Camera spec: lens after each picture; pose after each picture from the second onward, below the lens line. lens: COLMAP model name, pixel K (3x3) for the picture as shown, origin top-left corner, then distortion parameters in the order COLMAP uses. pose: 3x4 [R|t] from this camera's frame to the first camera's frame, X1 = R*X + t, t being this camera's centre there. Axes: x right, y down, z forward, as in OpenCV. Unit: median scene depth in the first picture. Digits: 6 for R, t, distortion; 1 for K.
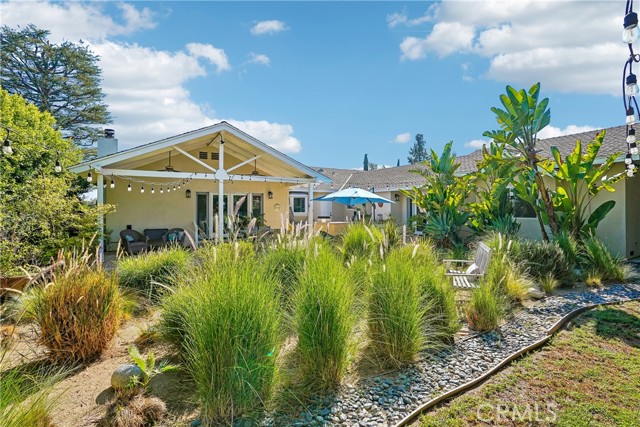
lens RADIAL K [[310.8, 0, 319.5], [0, 310.8, 211.2], [0, 0, 1]] dist [0.002754, 0.003548]
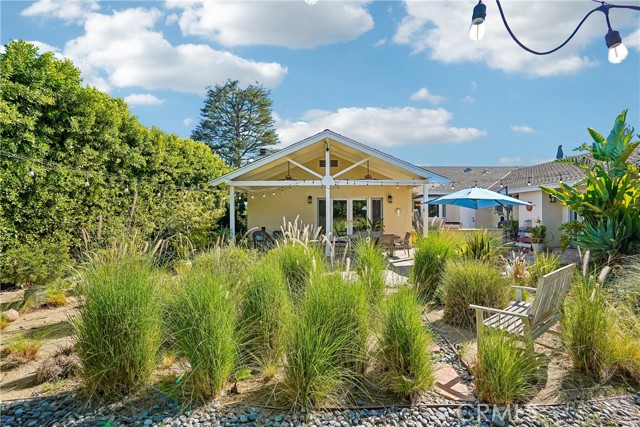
lens RADIAL K [[310.8, 0, 321.8], [0, 310.8, 211.5], [0, 0, 1]] dist [0.002754, 0.003548]
pose [[0.858908, -0.004135, -0.512113, 0.194323], [-0.004208, 0.999877, -0.015131, 0.001756], [0.512112, 0.015151, 0.858785, 0.093711]]
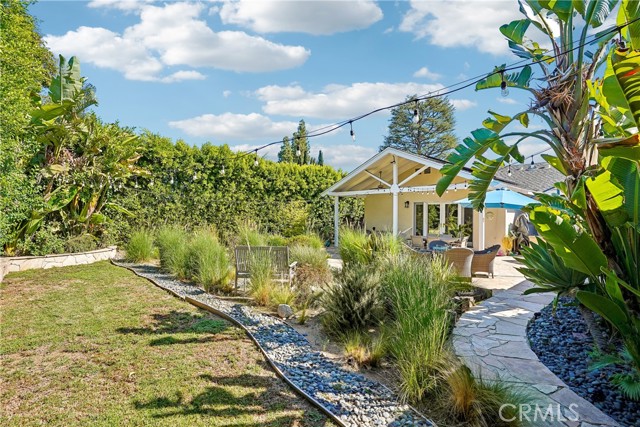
lens RADIAL K [[310.8, 0, 321.2], [0, 310.8, 214.5], [0, 0, 1]] dist [0.002754, 0.003548]
pose [[0.263145, 0.000572, -0.964756, 0.768978], [-0.020358, 0.999780, -0.004960, -0.002744], [0.964541, 0.020946, 0.263099, 0.385245]]
